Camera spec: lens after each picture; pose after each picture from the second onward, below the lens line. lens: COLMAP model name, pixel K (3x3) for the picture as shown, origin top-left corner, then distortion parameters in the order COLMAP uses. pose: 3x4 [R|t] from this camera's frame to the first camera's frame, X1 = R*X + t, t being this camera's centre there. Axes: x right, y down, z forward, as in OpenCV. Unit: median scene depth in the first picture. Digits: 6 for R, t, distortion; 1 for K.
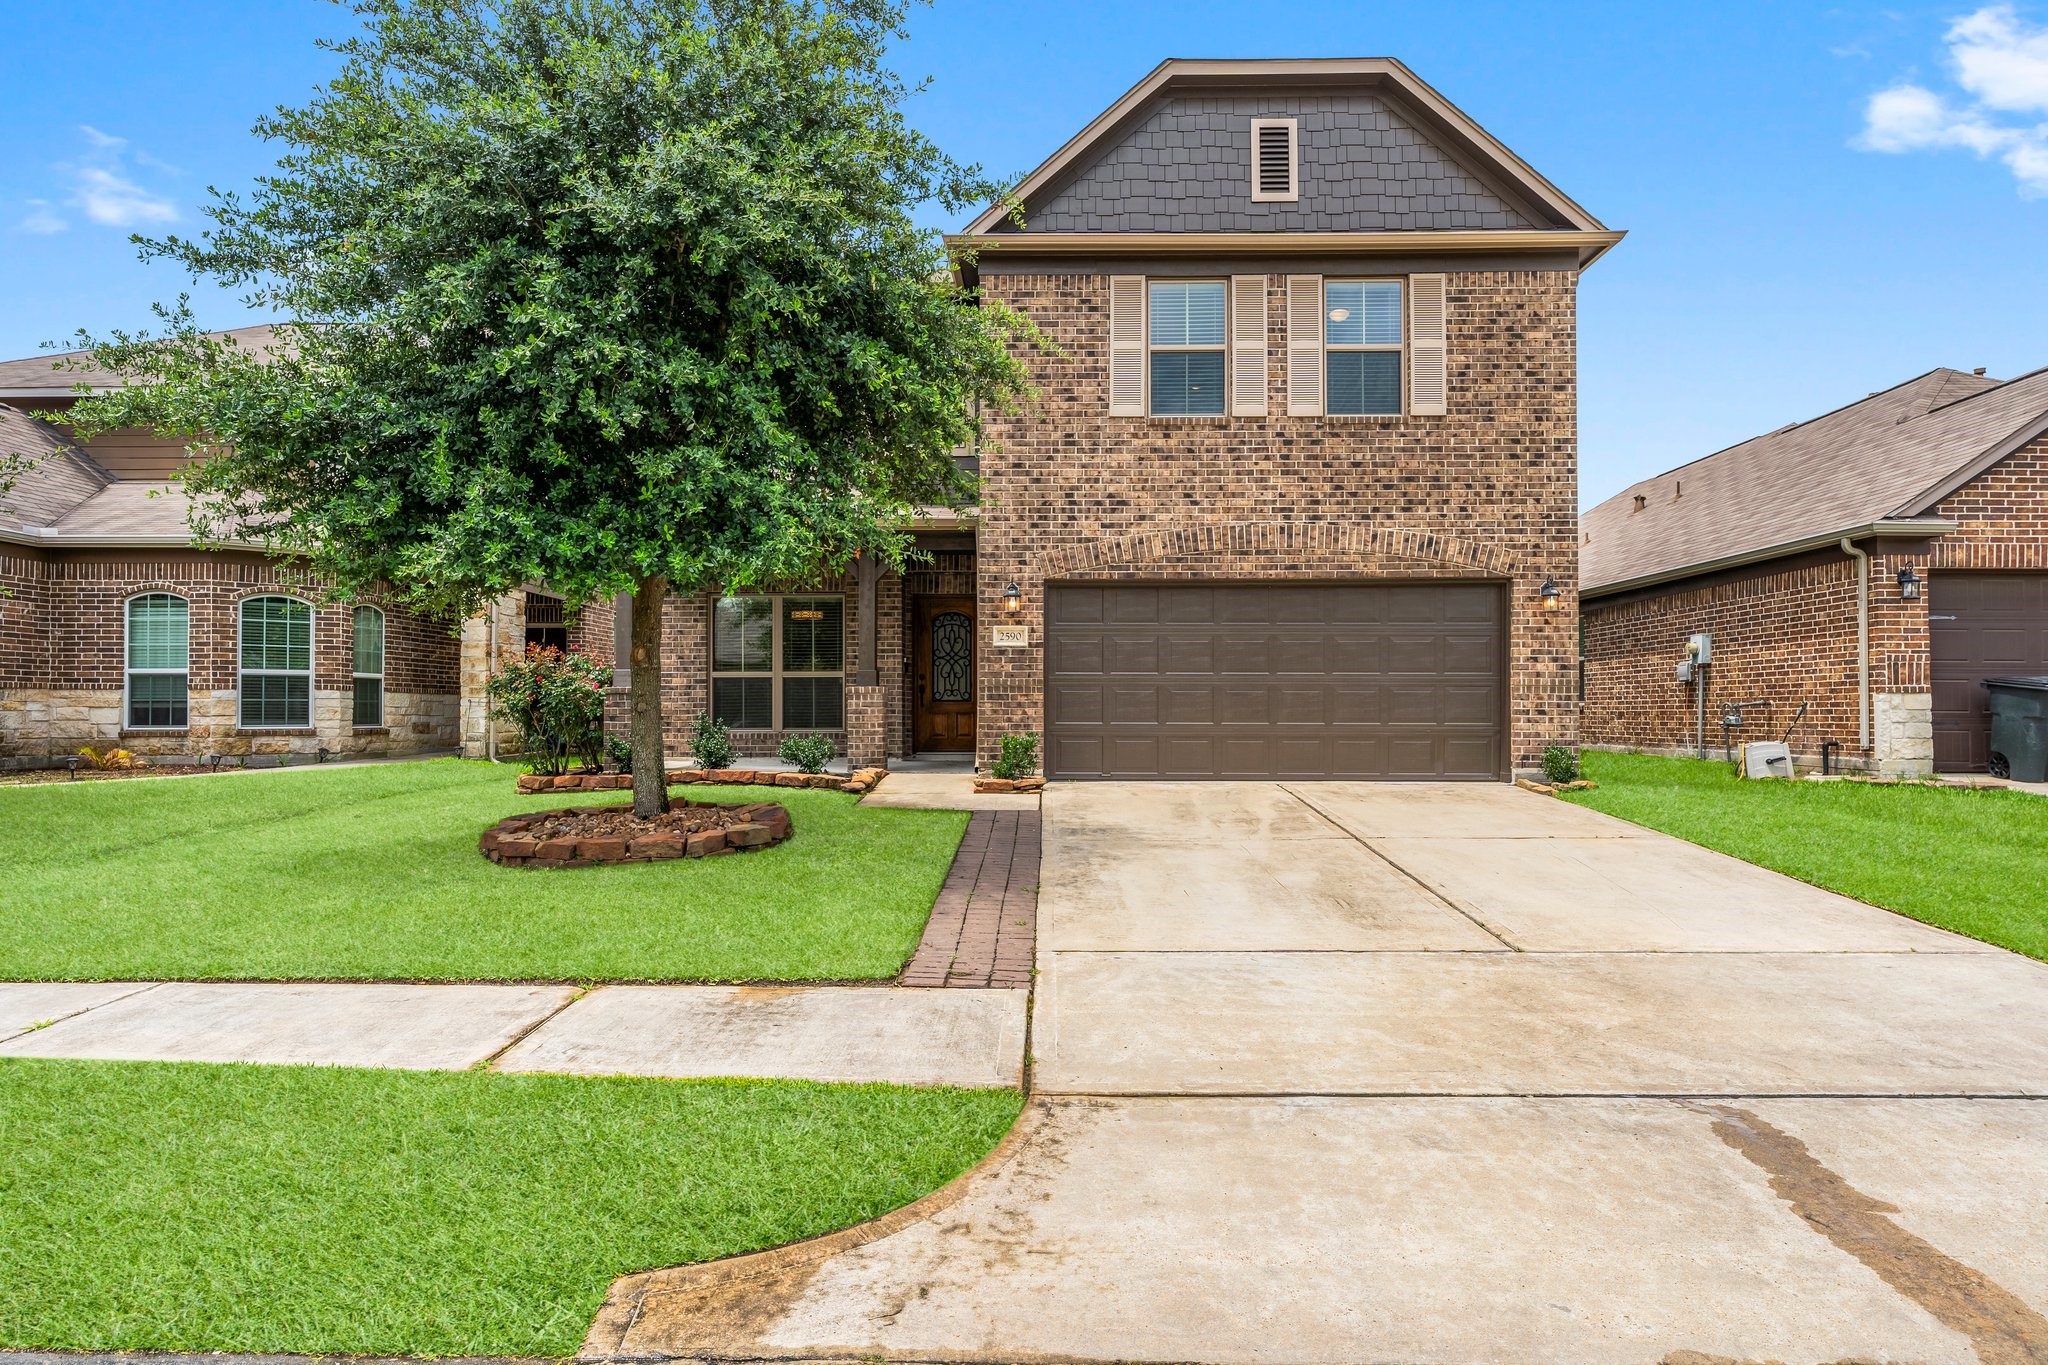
lens RADIAL K [[1177.4, 0, 1021.9], [0, 1177.4, 687.5], [0, 0, 1]] dist [0.001735, 0.000077]
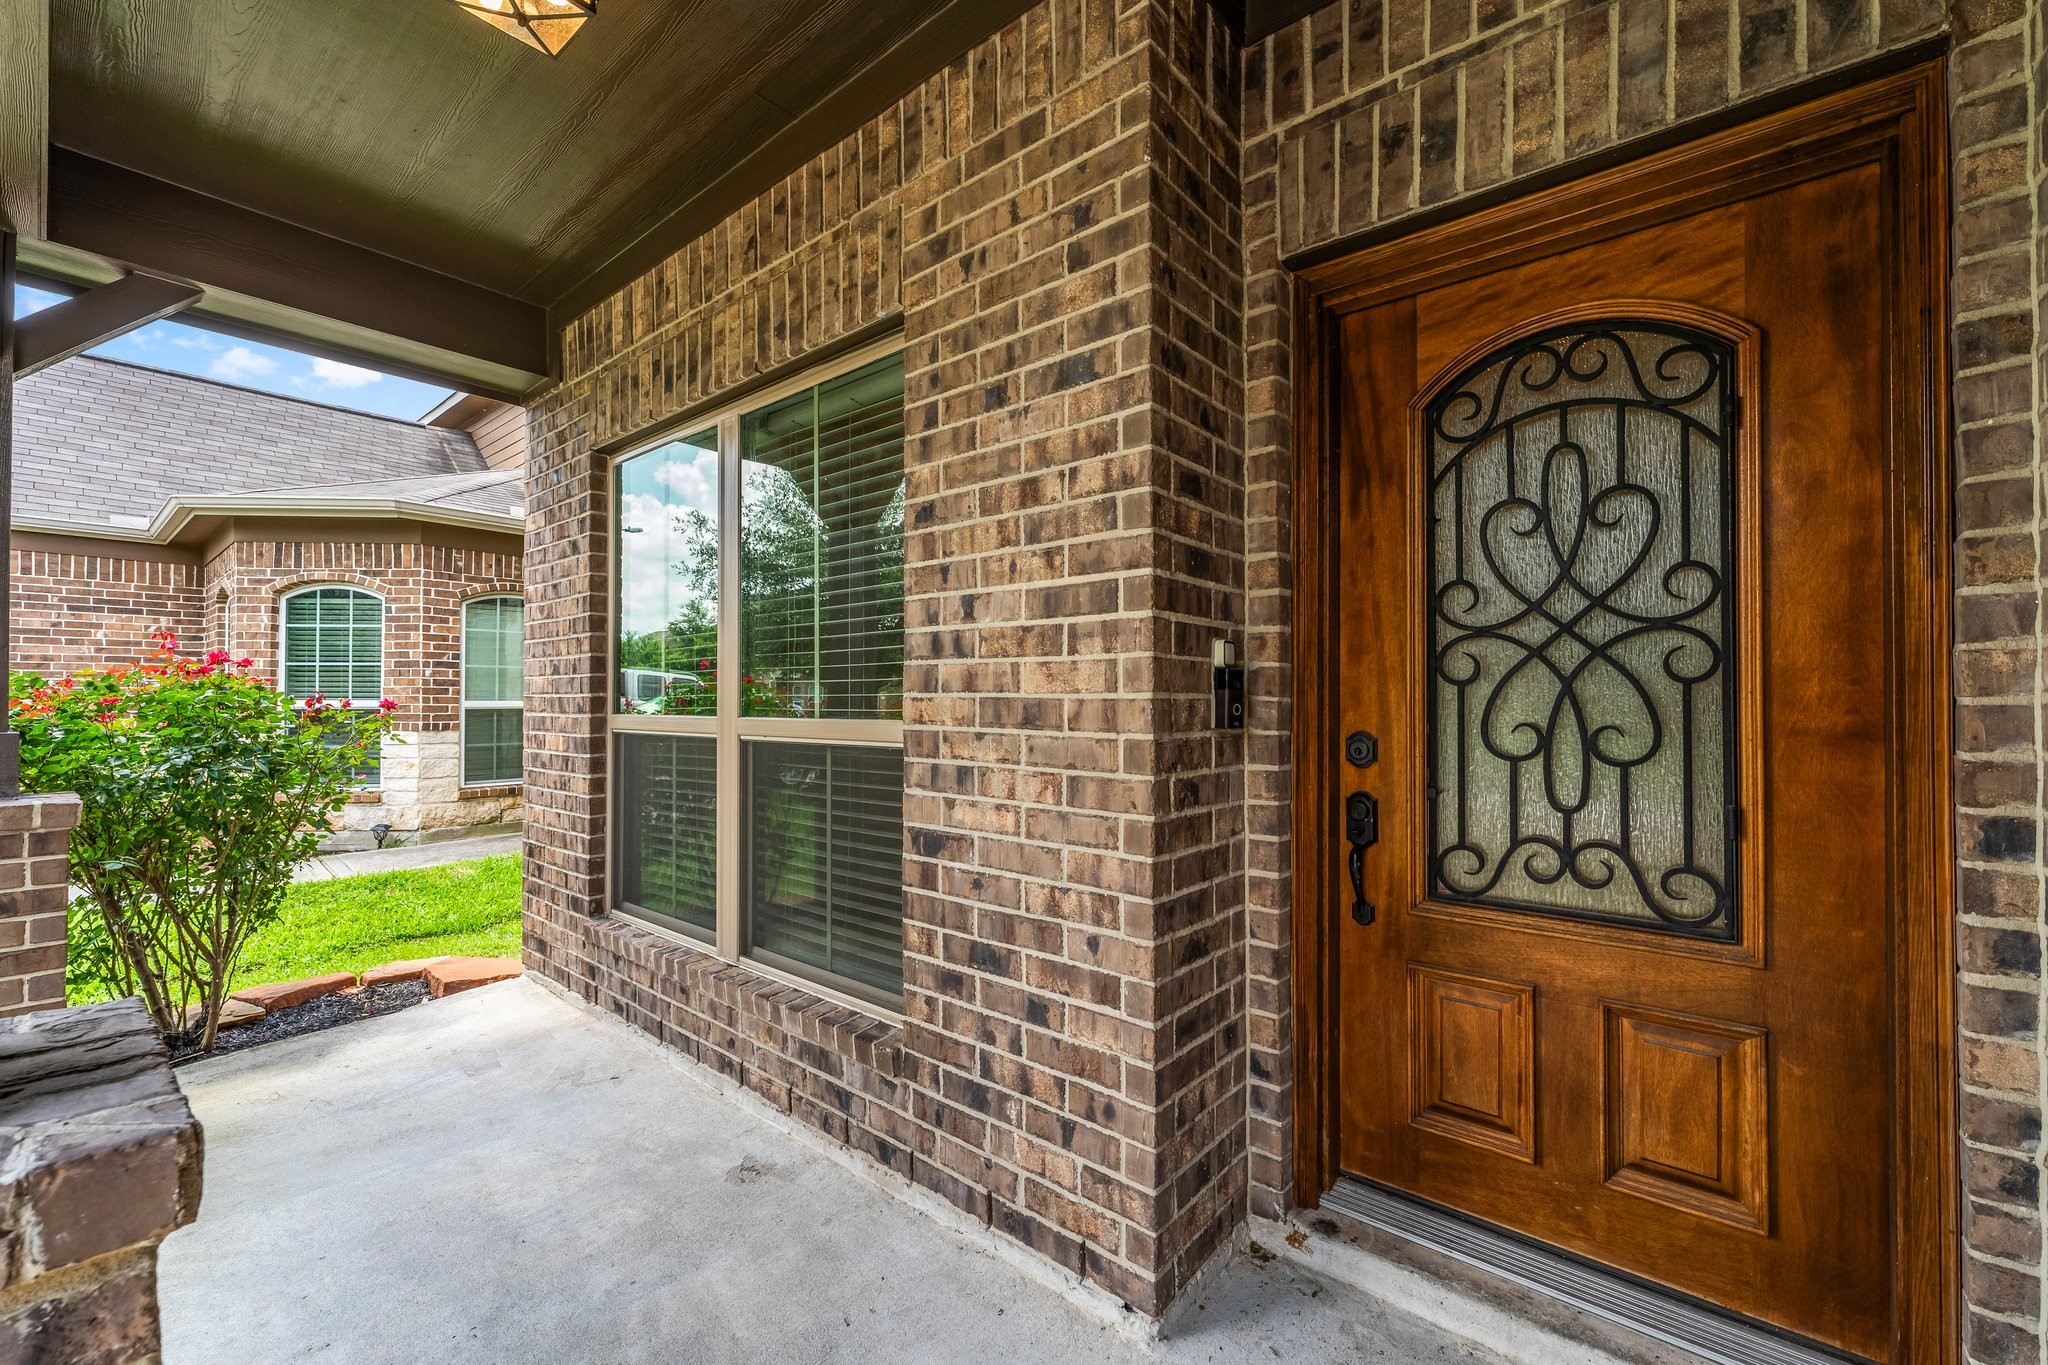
lens RADIAL K [[826.1, 0, 1027.1], [0, 826.1, 689.8], [0, 0, 1]] dist [0.003862, 0.000785]
pose [[0.783536, -0.005949, -0.621318, -0.060524], [0.011989, 0.999913, 0.005545, -0.023909], [0.621230, -0.011793, 0.783539, 1.106613]]
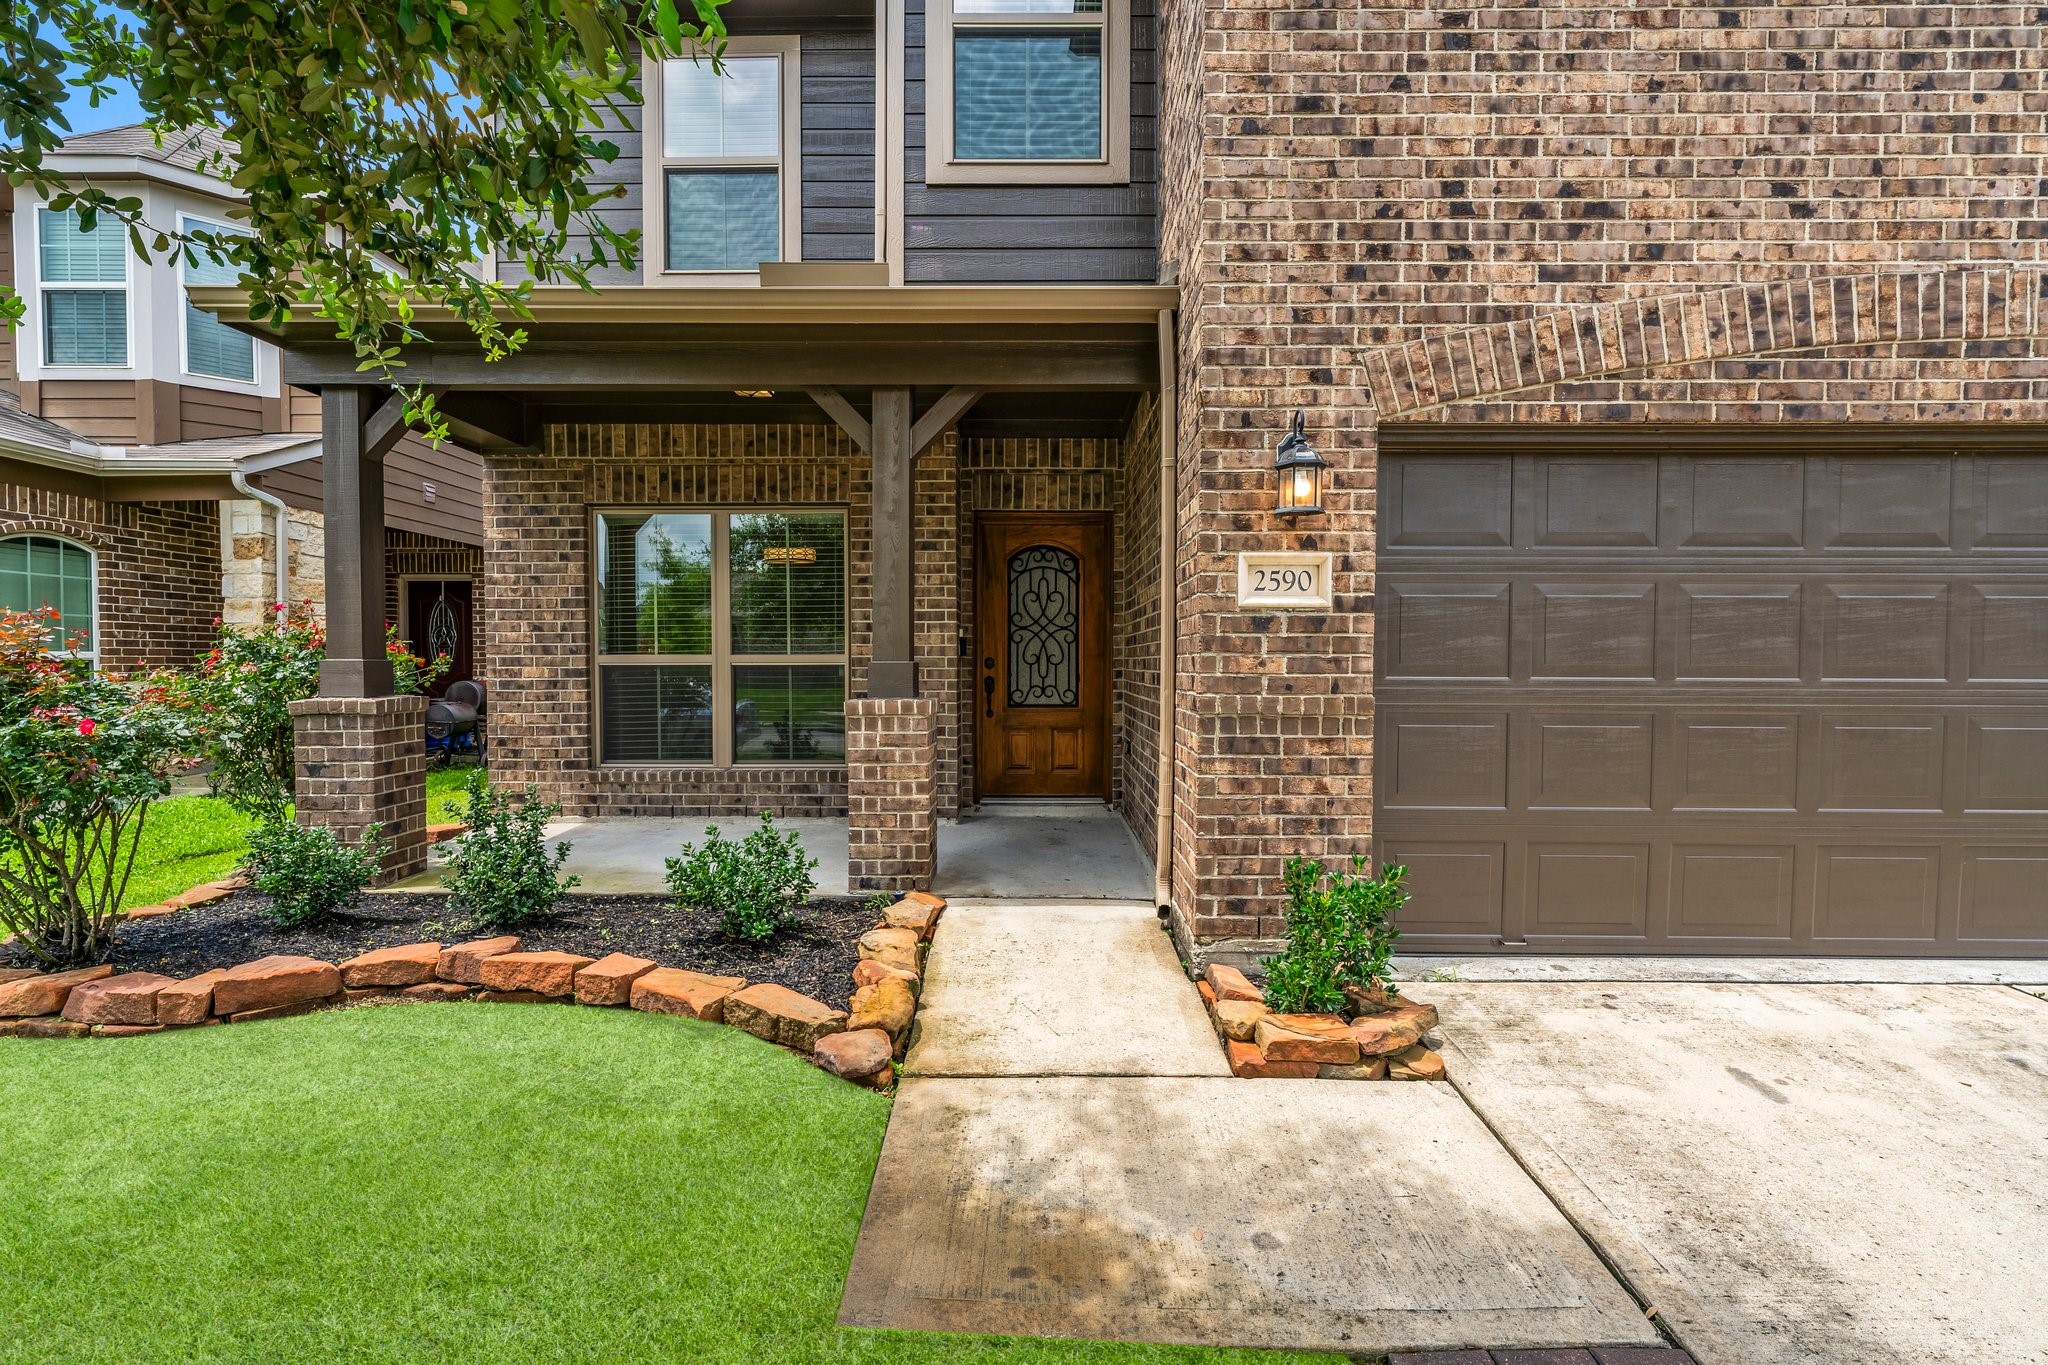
lens RADIAL K [[934.9, 0, 1018.4], [0, 934.9, 682.3], [0, 0, 1]] dist [-0.004194, -0.000344]
pose [[0.999951, 0.000771, 0.009819, -0.095603], [-0.001212, 0.998984, 0.045040, -0.024877], [-0.009775, -0.045050, 0.998937, 0.709177]]
